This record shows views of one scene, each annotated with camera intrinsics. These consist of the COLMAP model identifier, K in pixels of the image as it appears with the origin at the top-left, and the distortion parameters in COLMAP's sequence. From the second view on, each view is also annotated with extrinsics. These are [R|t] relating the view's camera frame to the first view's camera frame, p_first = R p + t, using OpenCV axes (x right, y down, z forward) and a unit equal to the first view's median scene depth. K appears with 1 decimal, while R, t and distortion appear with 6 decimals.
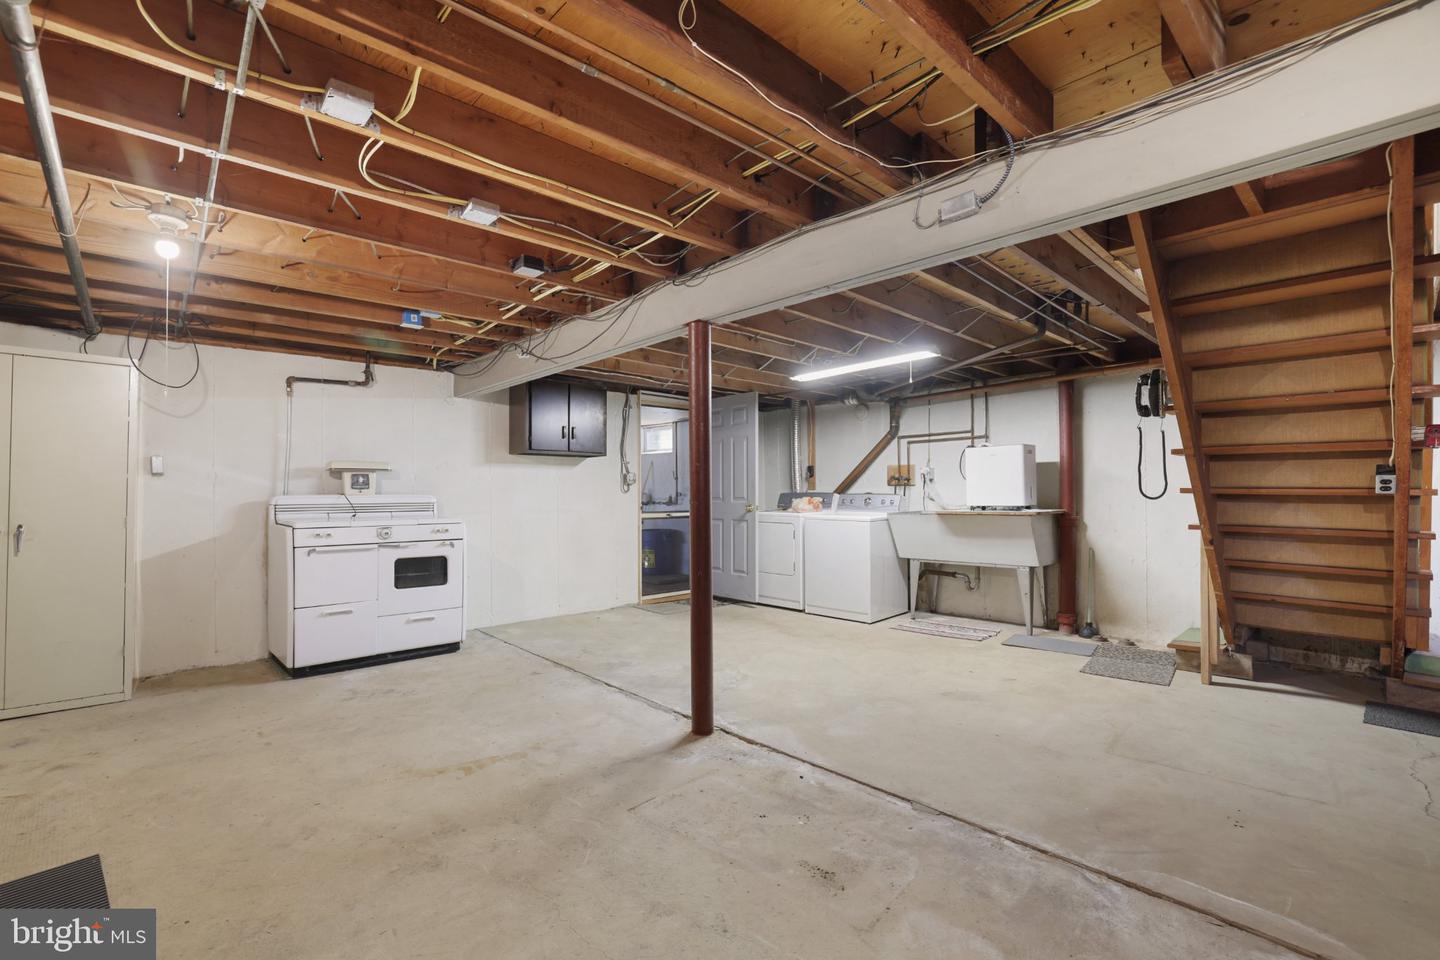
lens RADIAL K [[653.0, 0, 720.5], [0, 653.0, 484.8], [0, 0, 1]] dist [-0.033057, 0.007897]
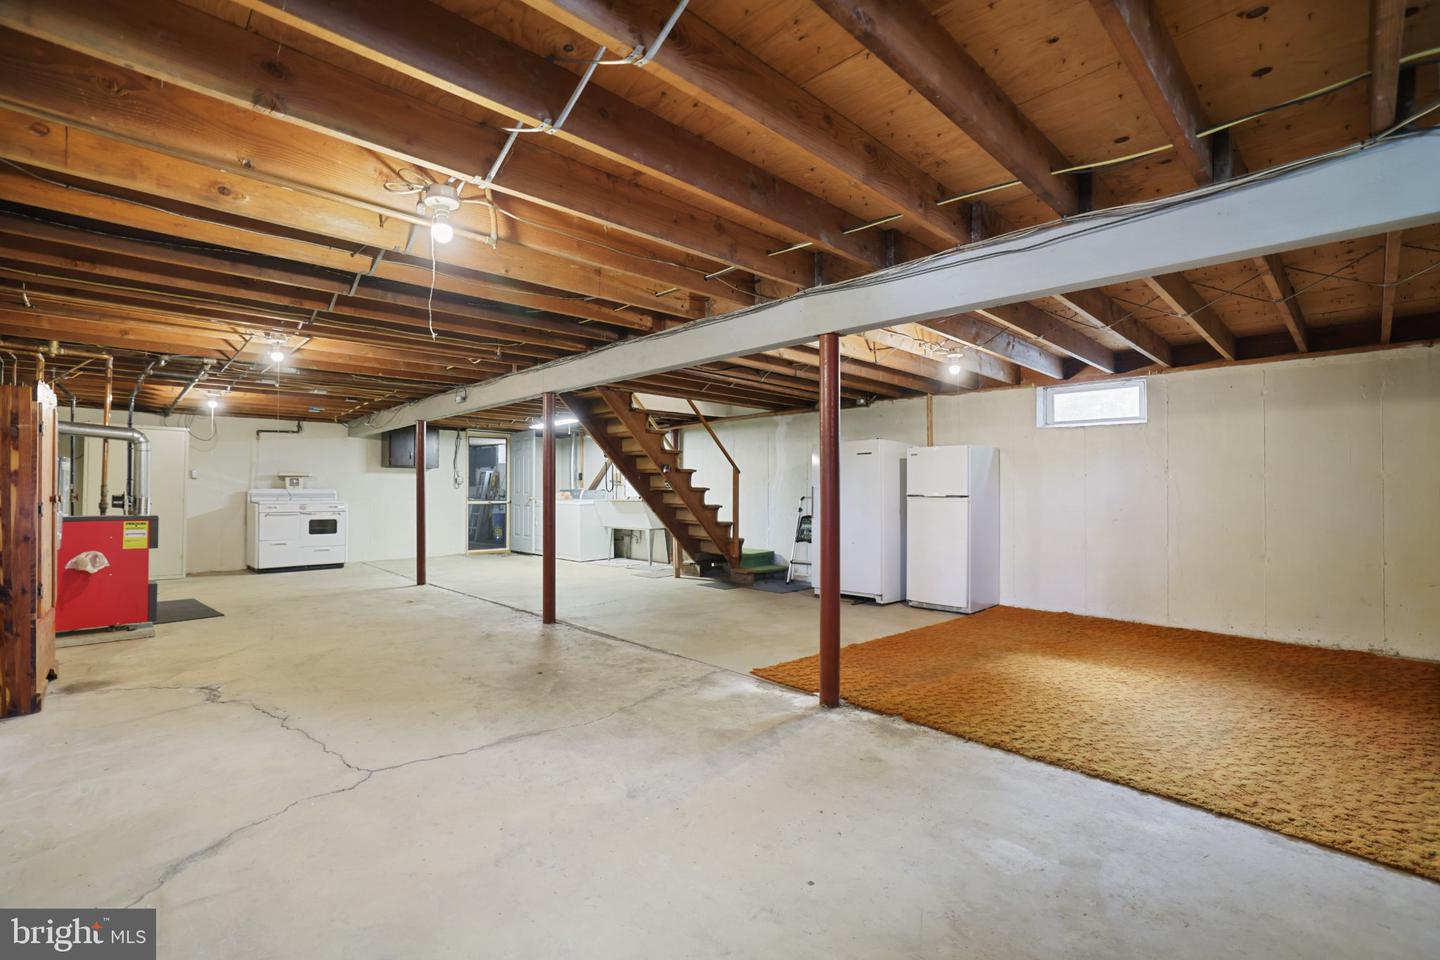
lens RADIAL K [[653.0, 0, 720.4], [0, 653.0, 483.0], [0, 0, 1]] dist [-0.033057, 0.007897]
pose [[0.999602, 0.005610, 0.027652, 0.691763], [-0.005691, 0.999980, 0.002846, -0.016360], [-0.027635, -0.003002, 0.999614, -1.006326]]
